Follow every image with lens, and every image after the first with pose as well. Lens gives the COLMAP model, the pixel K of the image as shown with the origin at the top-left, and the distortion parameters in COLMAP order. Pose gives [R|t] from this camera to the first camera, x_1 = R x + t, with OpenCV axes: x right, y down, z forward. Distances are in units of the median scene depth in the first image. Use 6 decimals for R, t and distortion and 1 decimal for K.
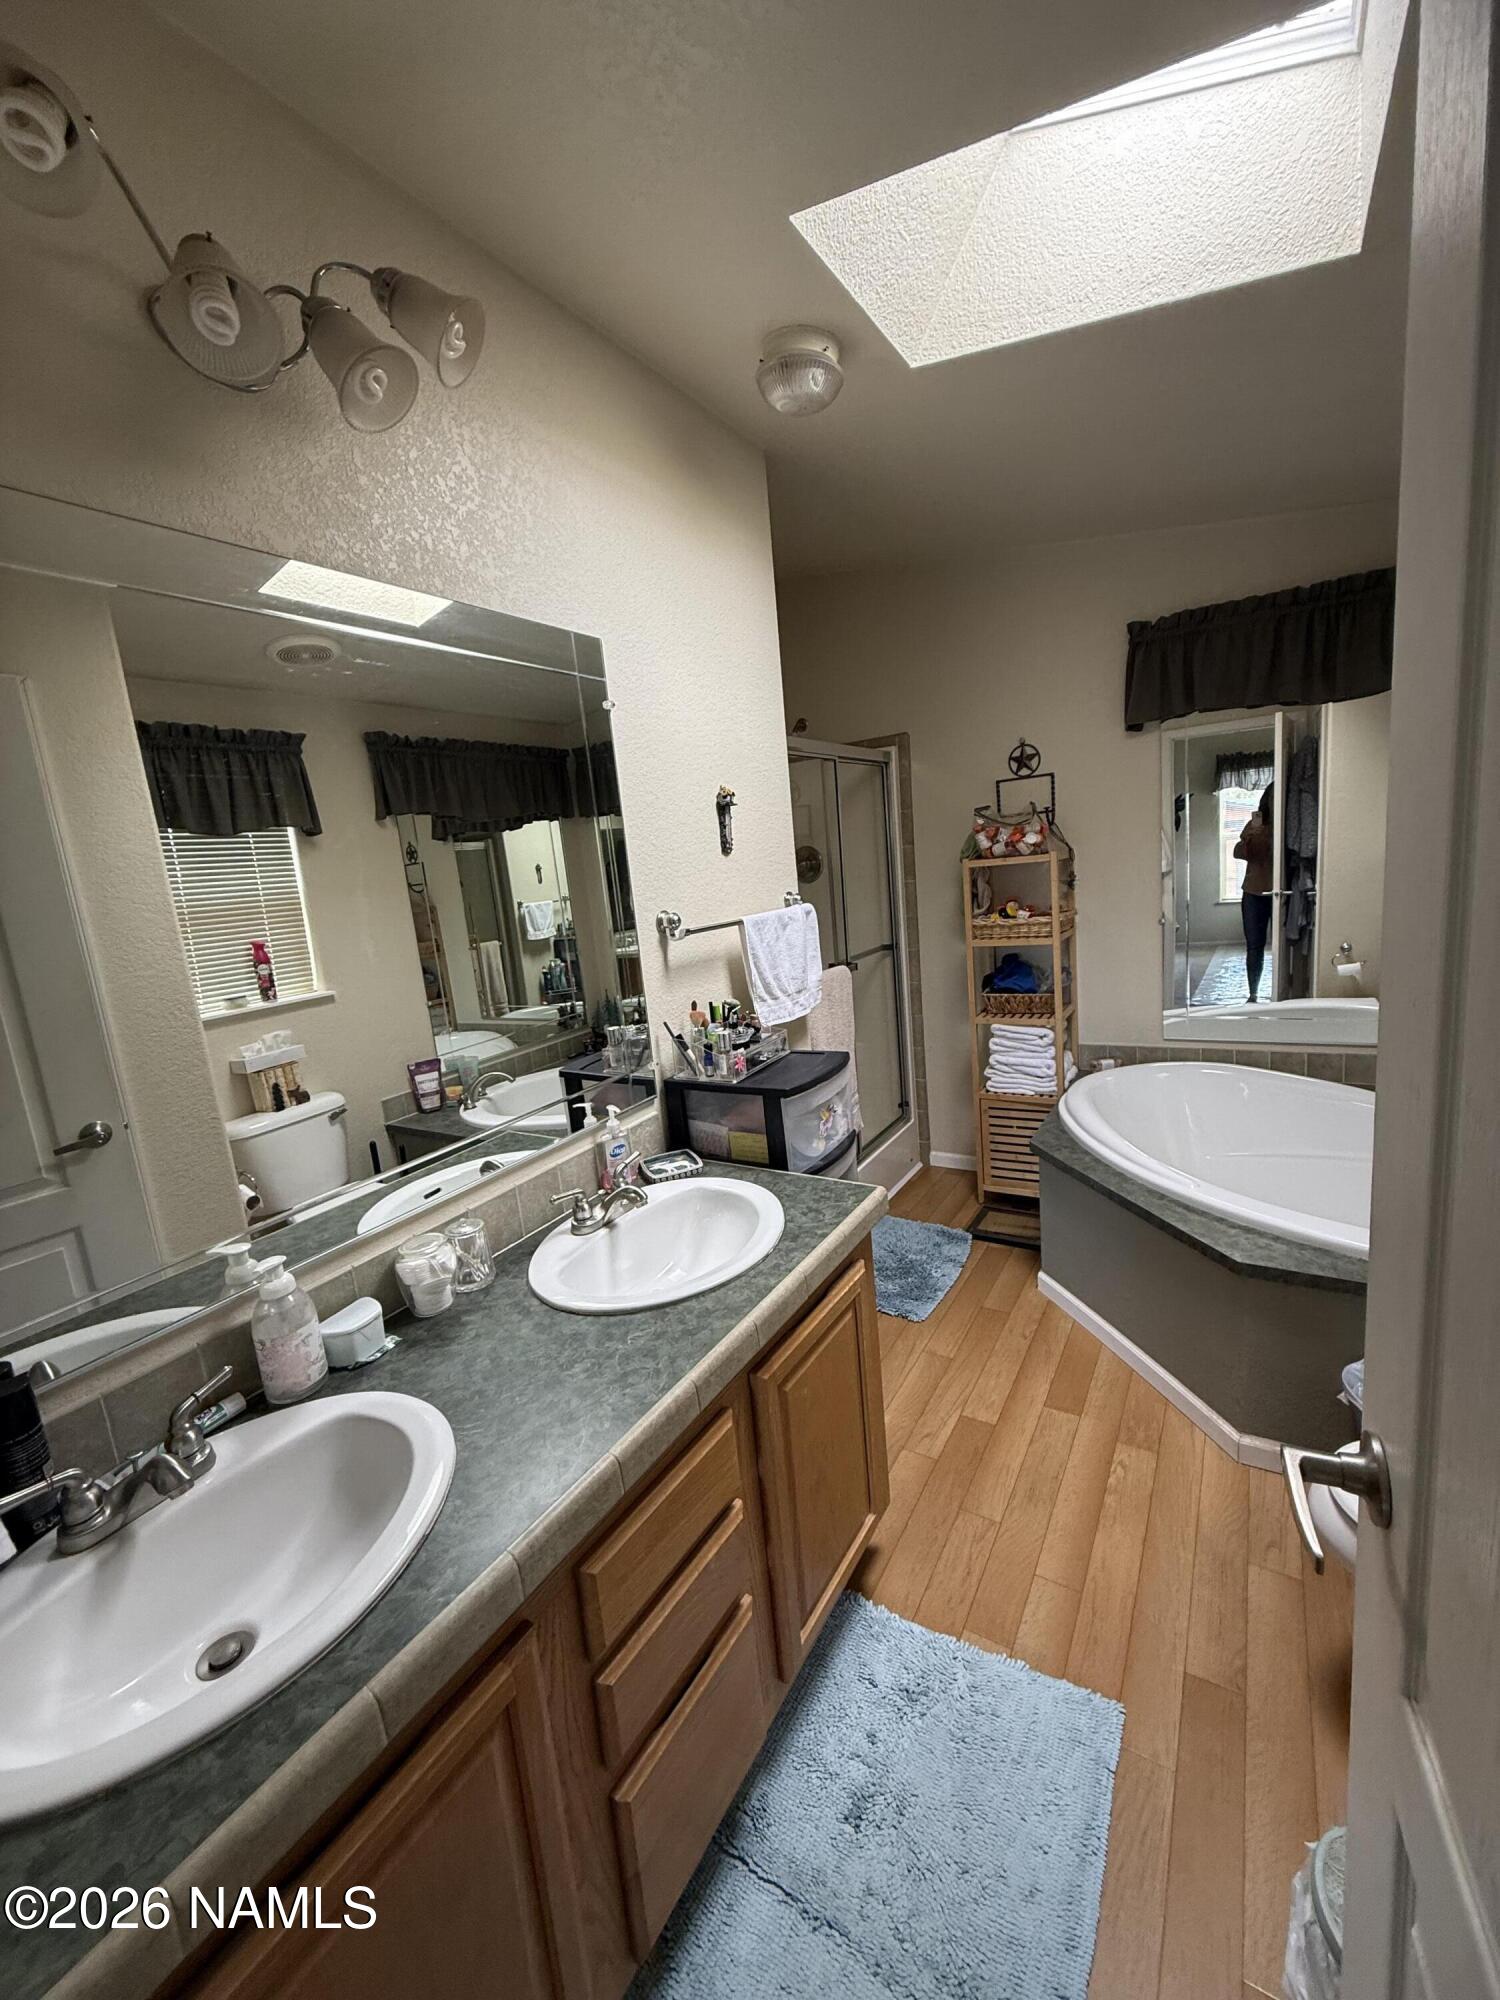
lens RADIAL K [[801.9, 0, 745.9], [0, 801.9, 998.0], [0, 0, 1]] dist [-0.002358, -0.000646]
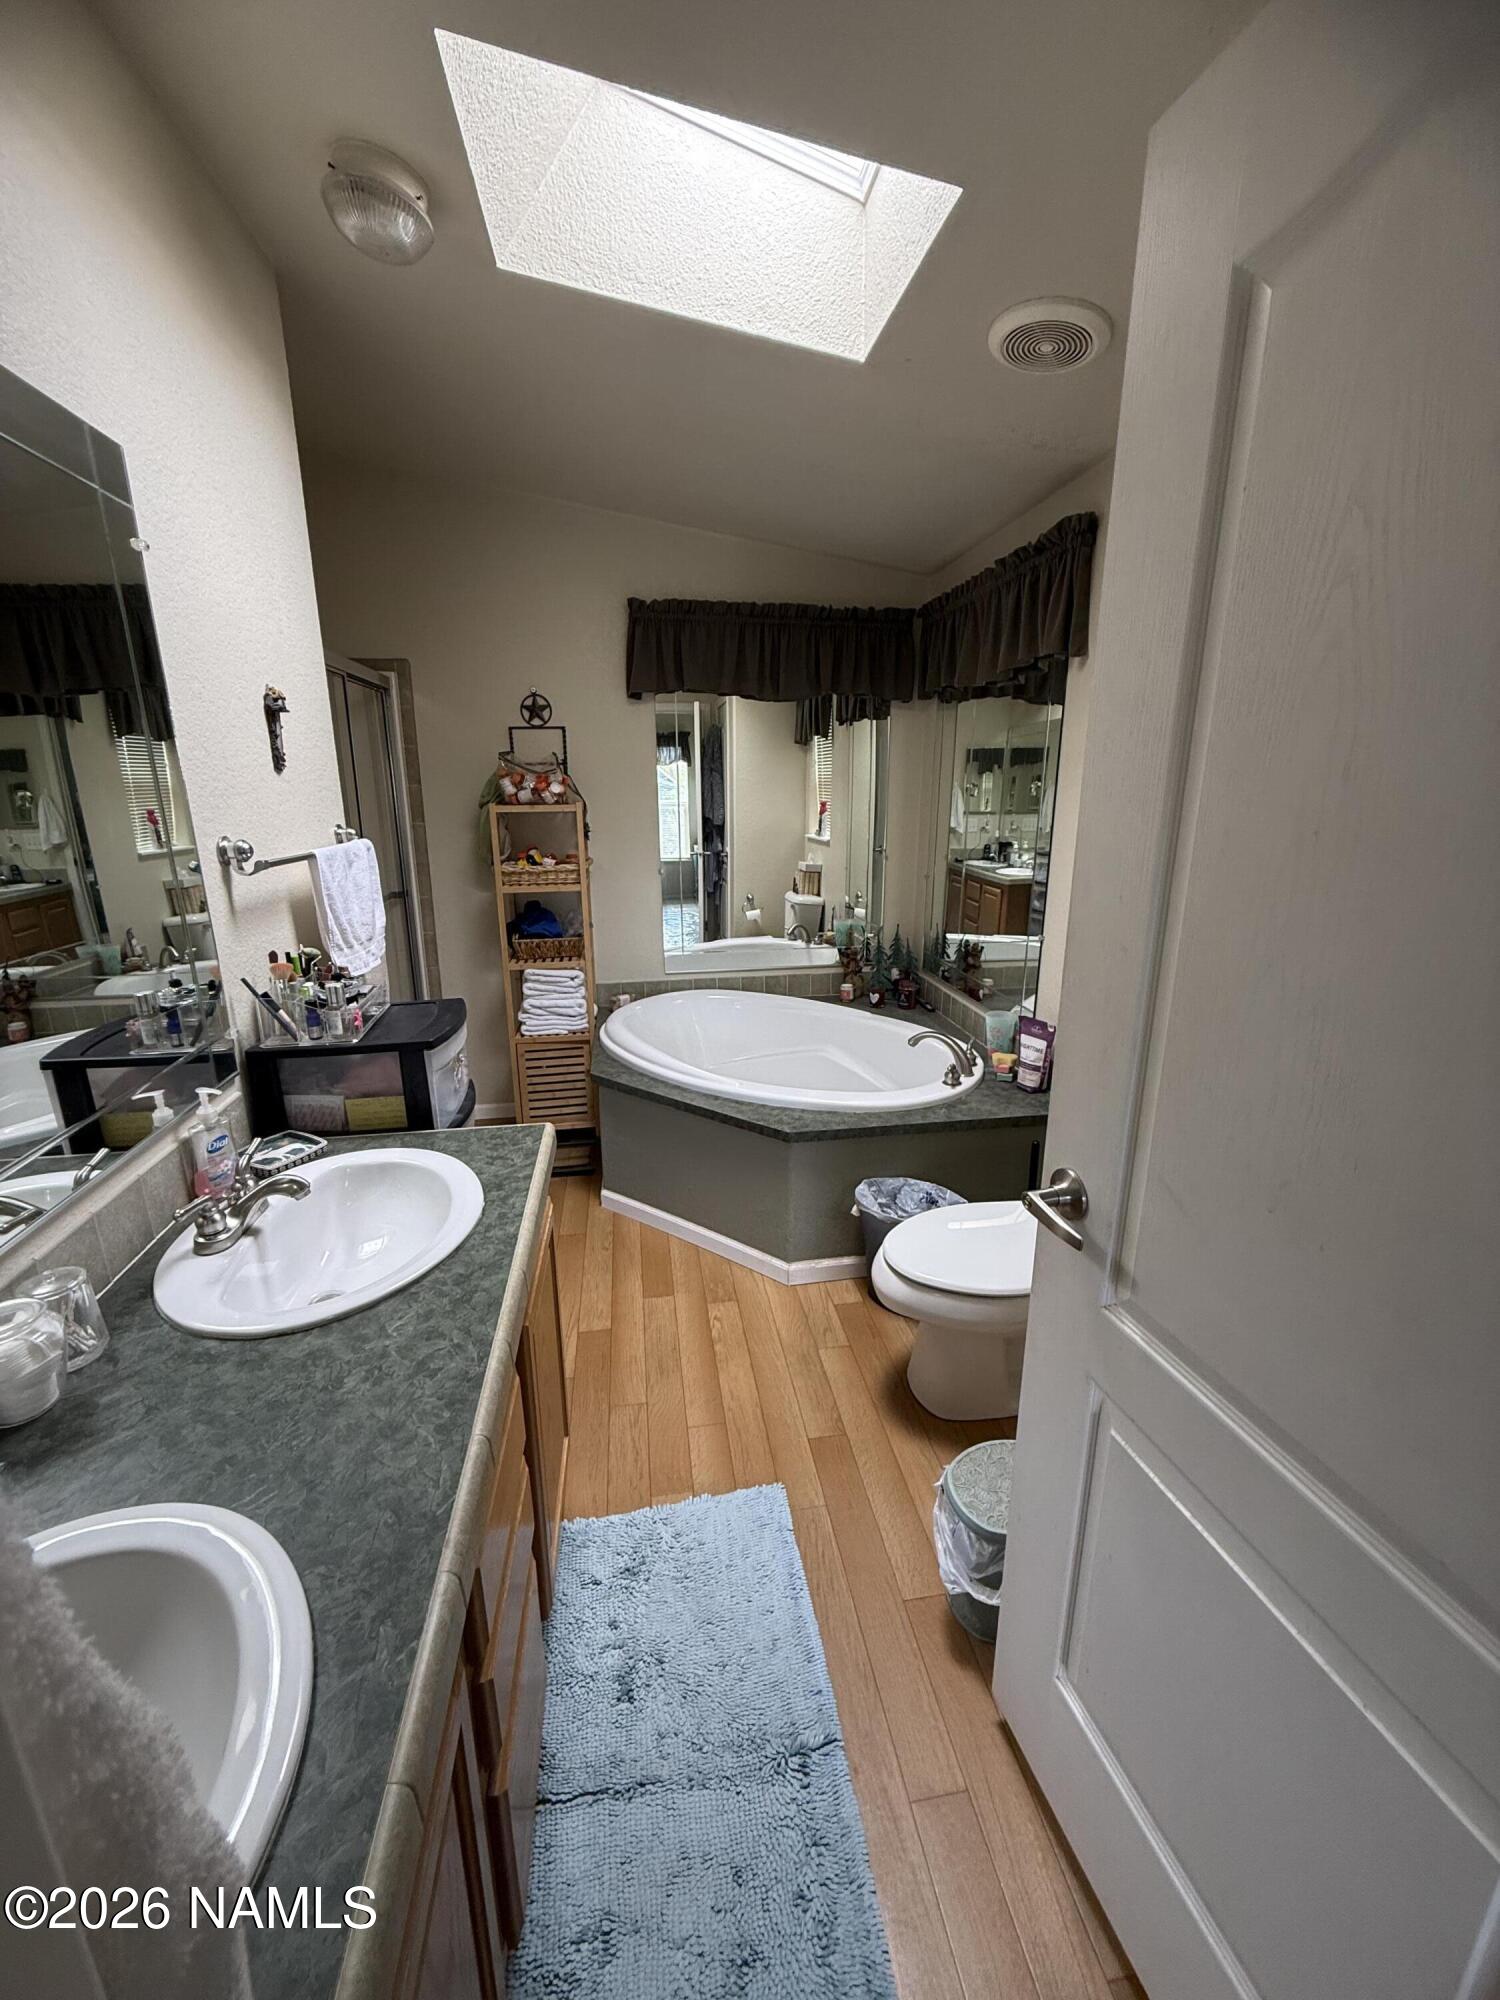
lens RADIAL K [[801.9, 0, 755.6], [0, 801.9, 1001.6], [0, 0, 1]] dist [-0.002358, -0.000646]
pose [[0.742013, -0.084823, 0.664998, -0.248841], [0.047361, 0.996117, 0.074212, 0.017992], [-0.668711, -0.023571, 0.743149, 0.070504]]
